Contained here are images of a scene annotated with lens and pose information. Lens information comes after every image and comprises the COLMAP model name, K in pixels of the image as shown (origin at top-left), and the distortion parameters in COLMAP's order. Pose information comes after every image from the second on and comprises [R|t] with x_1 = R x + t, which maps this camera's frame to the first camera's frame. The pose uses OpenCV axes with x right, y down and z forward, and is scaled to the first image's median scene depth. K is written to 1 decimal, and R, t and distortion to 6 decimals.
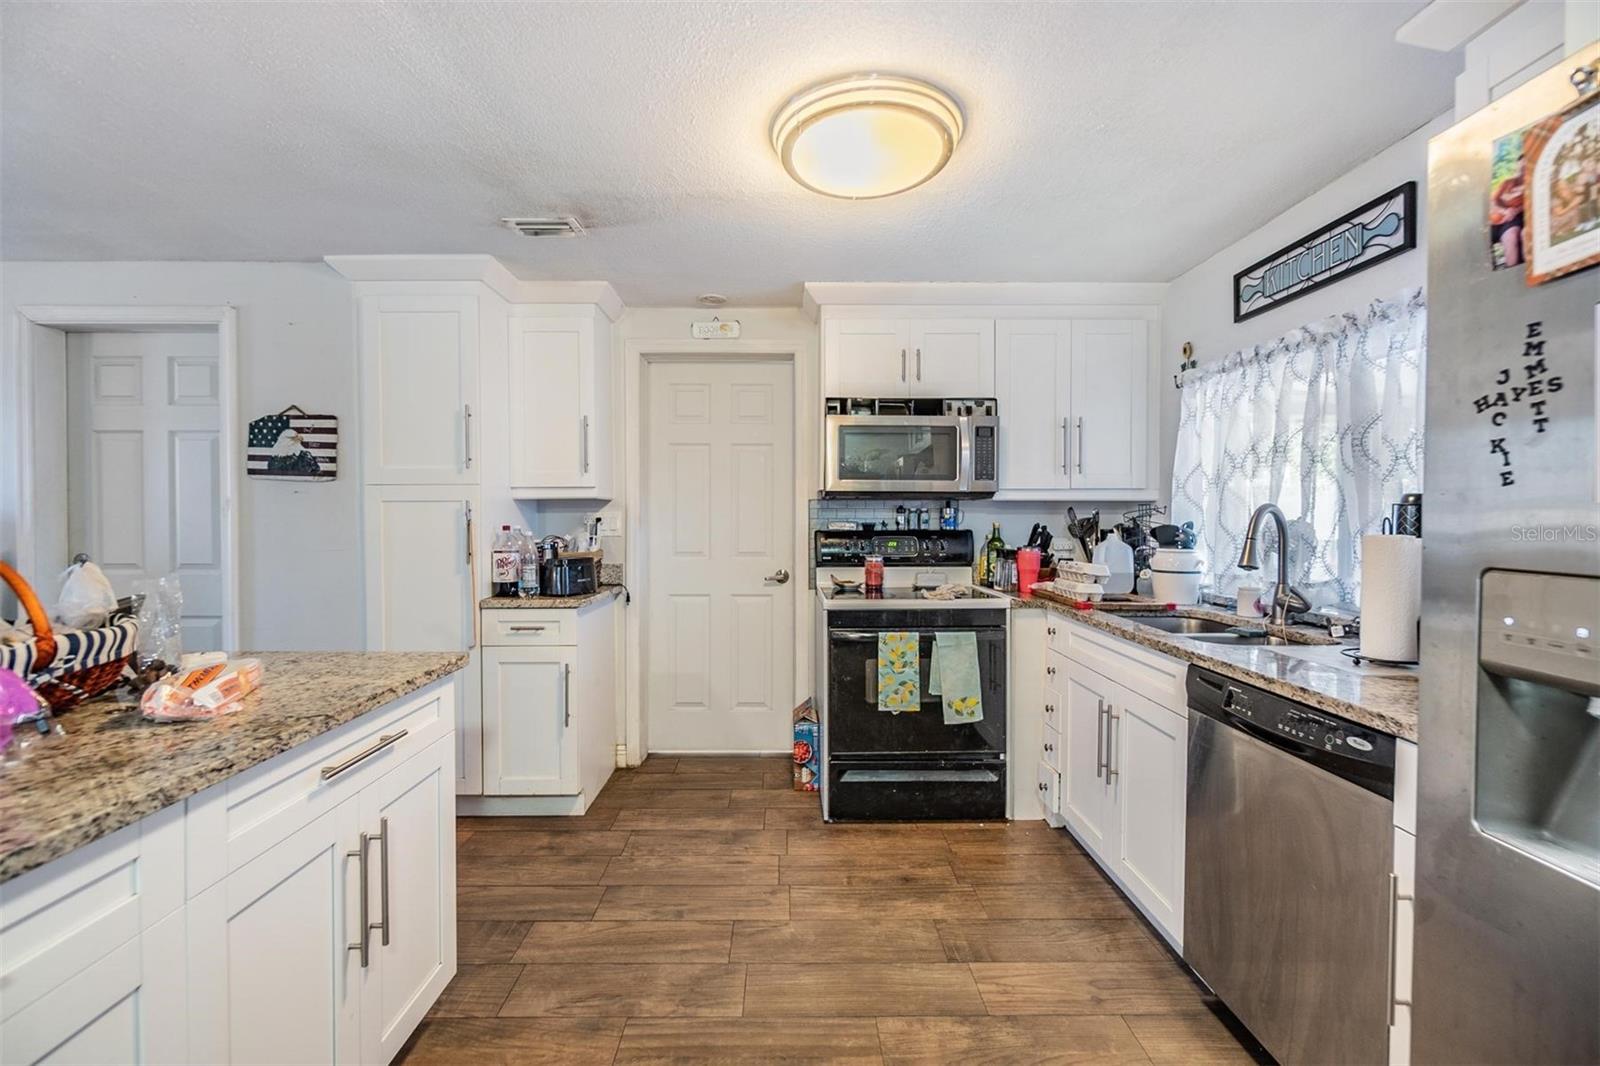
lens RADIAL K [[696.2, 0, 794.5], [0, 696.2, 528.0], [0, 0, 1]] dist [0.000212, -0.000585]
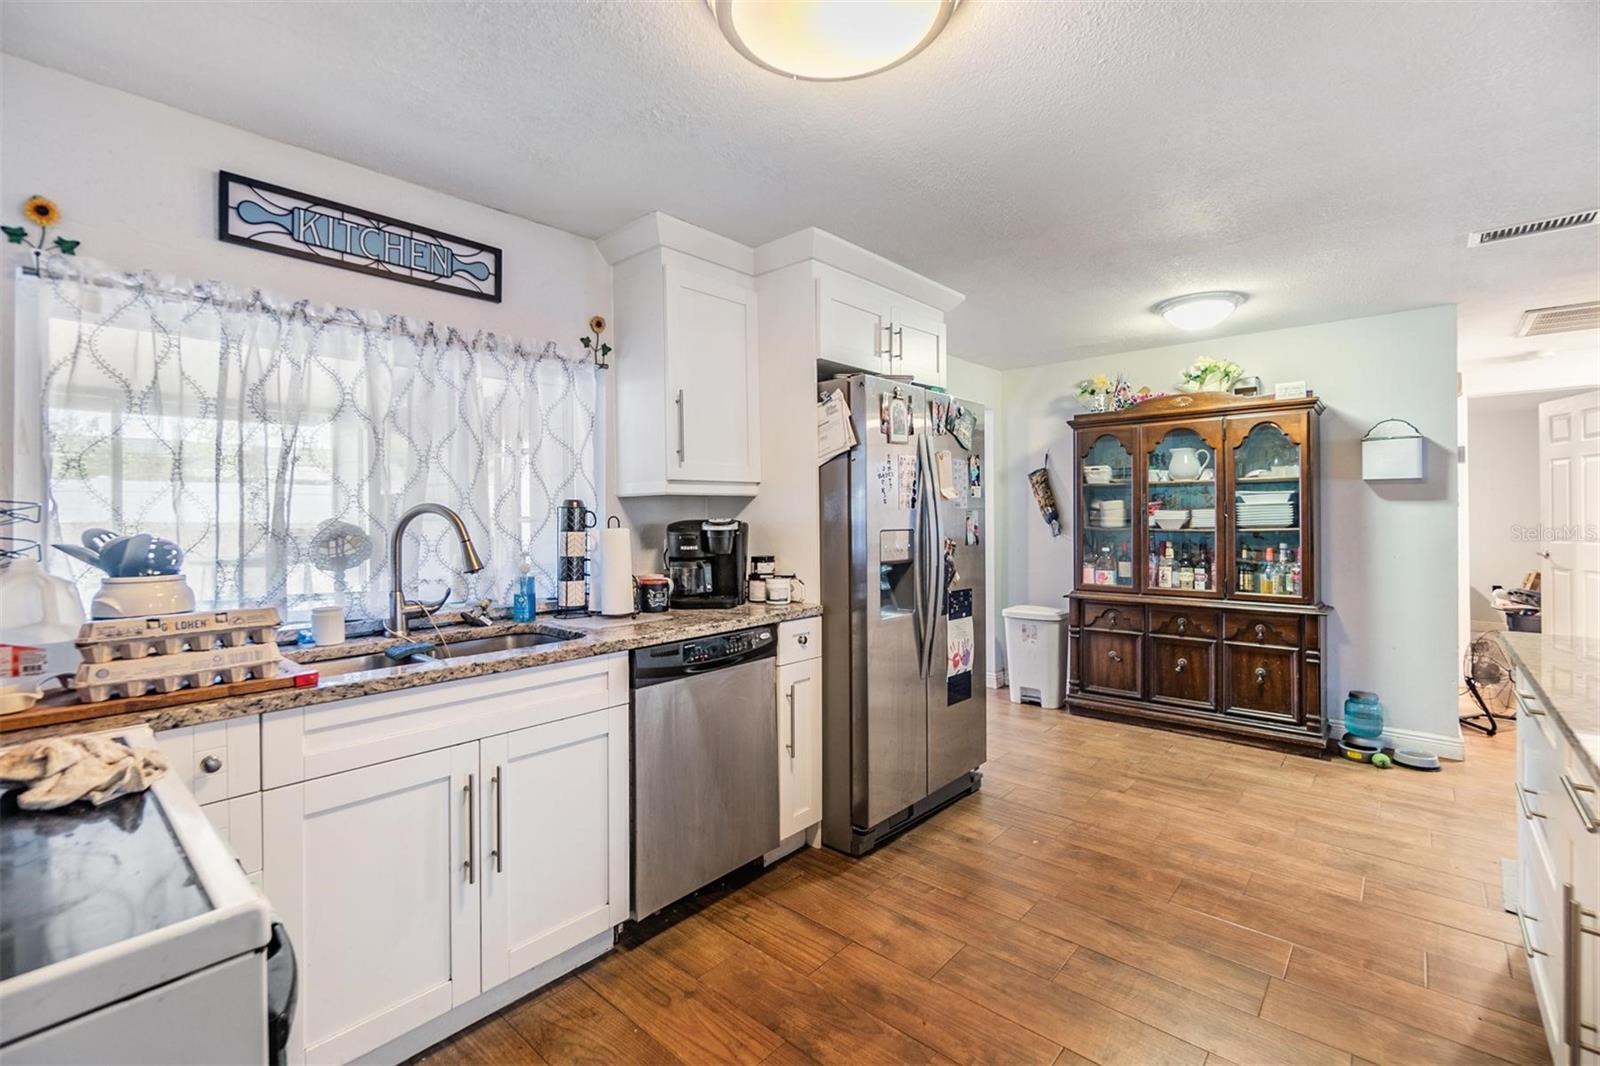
lens RADIAL K [[696.2, 0, 791.7], [0, 696.2, 516.2], [0, 0, 1]] dist [0.000212, -0.000585]
pose [[-0.734390, 0.002933, 0.678721, -0.233846], [0.019510, 0.999669, 0.016791, -0.019074], [-0.678447, 0.025573, -0.734204, 1.052577]]
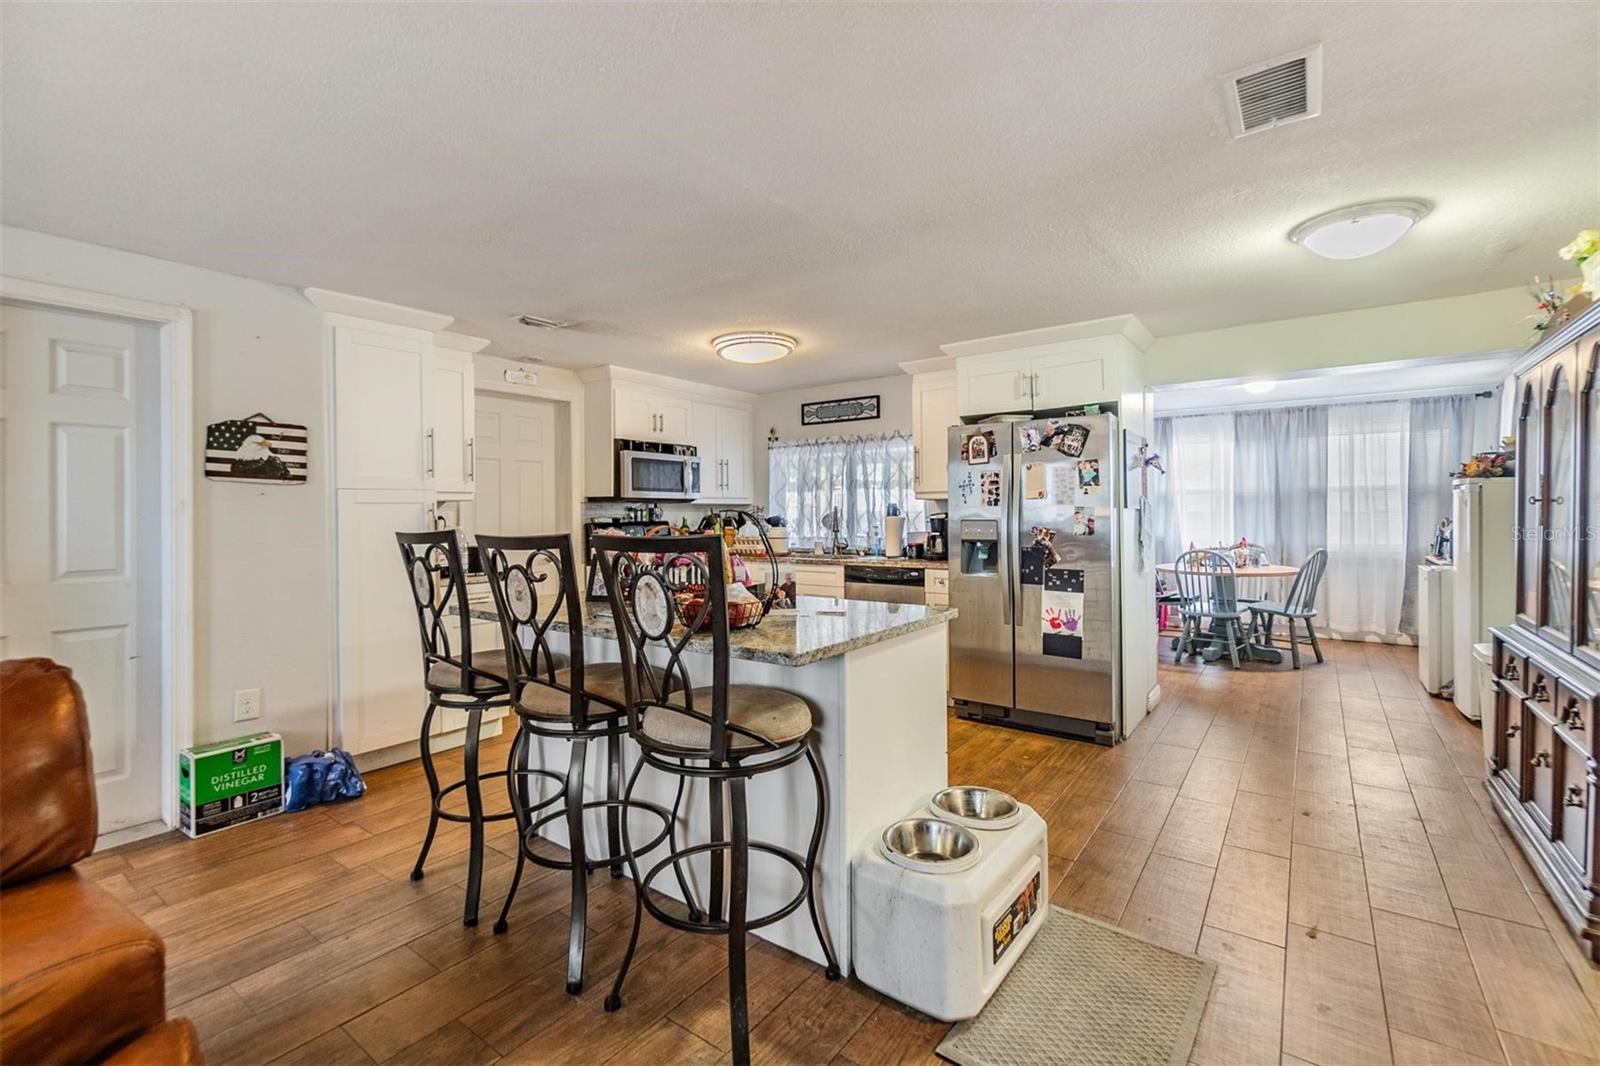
lens RADIAL K [[696.2, 0, 807.3], [0, 696.2, 507.8], [0, 0, 1]] dist [0.000212, -0.000585]
pose [[0.590063, -0.001215, 0.807356, -1.087802], [0.024409, 0.999569, -0.016335, 0.007255], [-0.806988, 0.029346, 0.589838, -0.304758]]
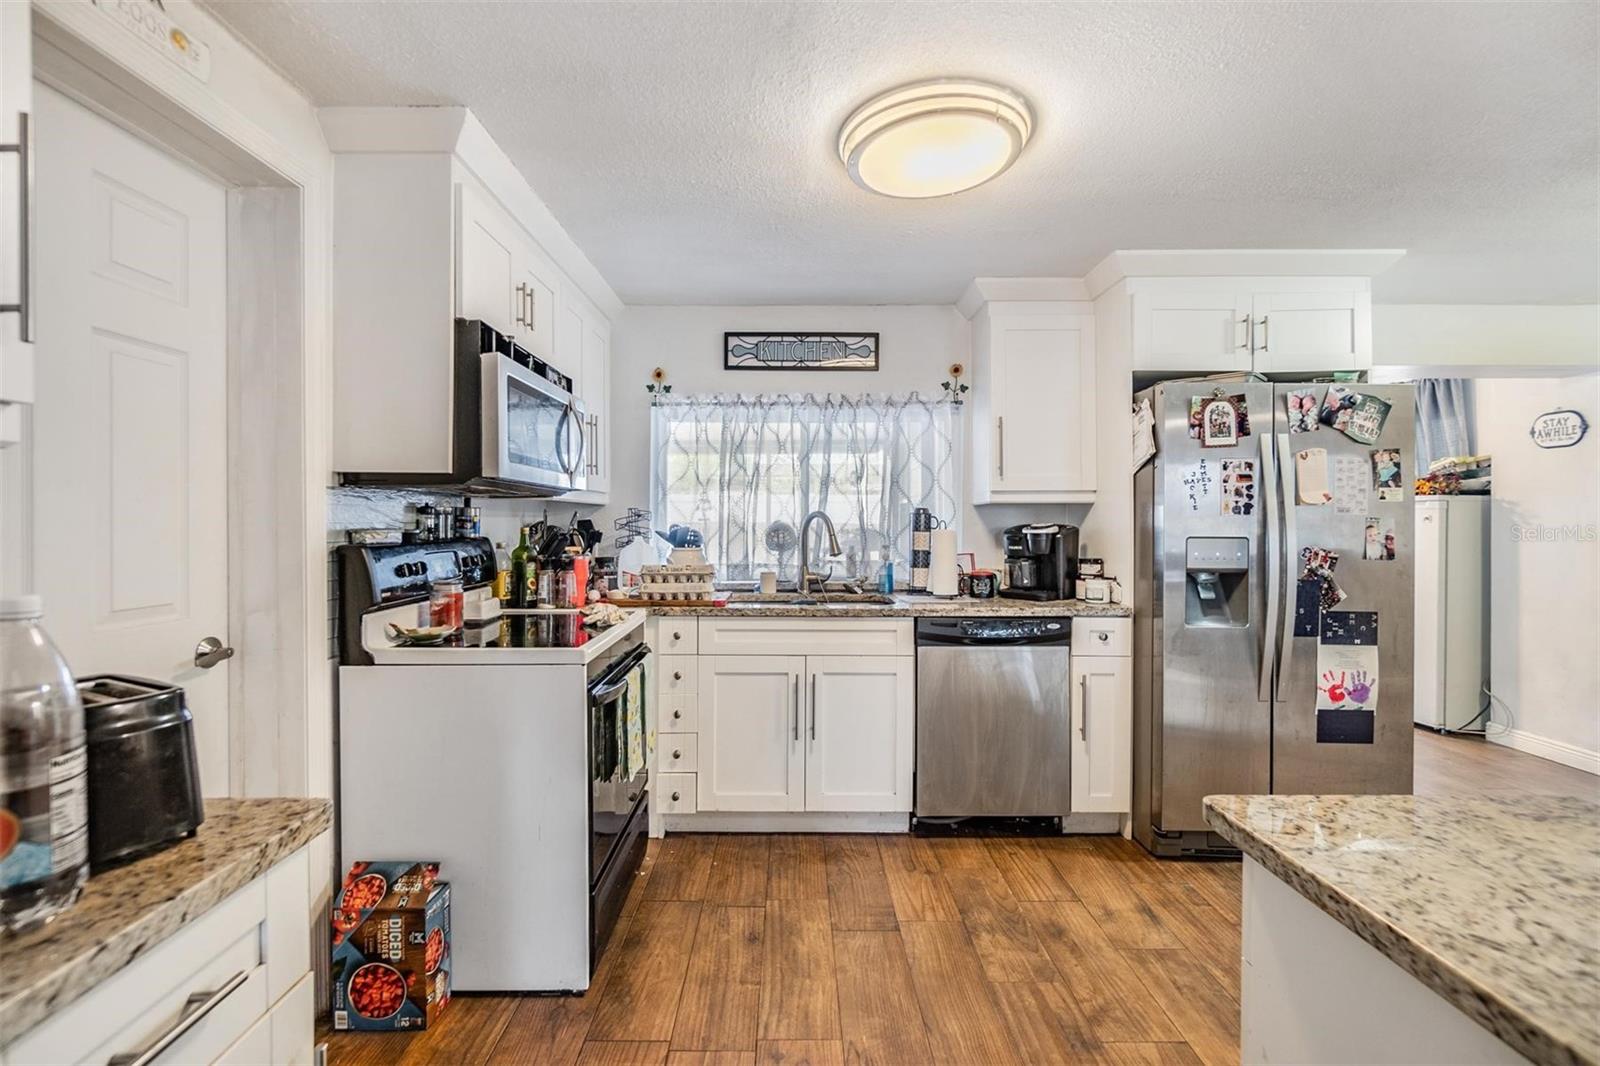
lens RADIAL K [[696.2, 0, 798.2], [0, 696.2, 522.3], [0, 0, 1]] dist [0.000212, -0.000585]
pose [[0.007129, -0.001479, 0.999973, -0.606136], [0.016212, 0.999868, 0.001364, -0.011353], [-0.999843, 0.016202, 0.007152, 0.801682]]
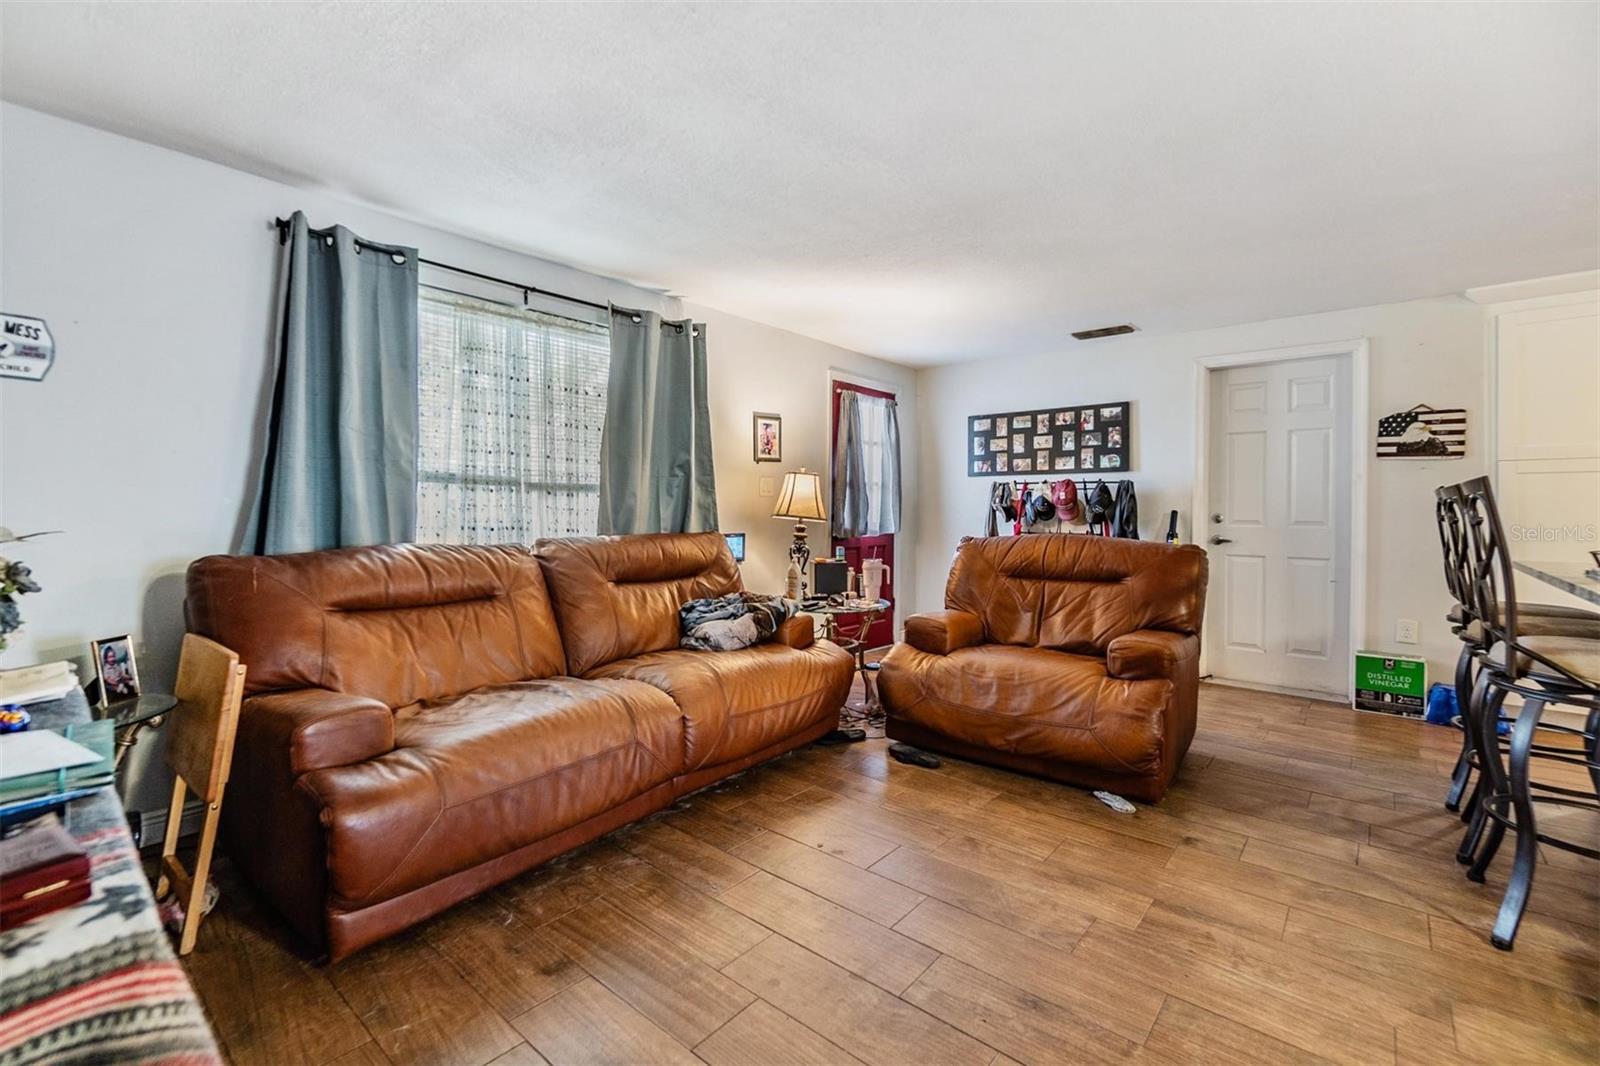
lens RADIAL K [[696.2, 0, 789.5], [0, 696.2, 515.6], [0, 0, 1]] dist [0.000212, -0.000585]
pose [[0.759581, 0.010467, -0.650329, -0.771922], [-0.017732, 0.999832, -0.004618, 0.067778], [0.650171, 0.015039, 0.759639, -0.819648]]
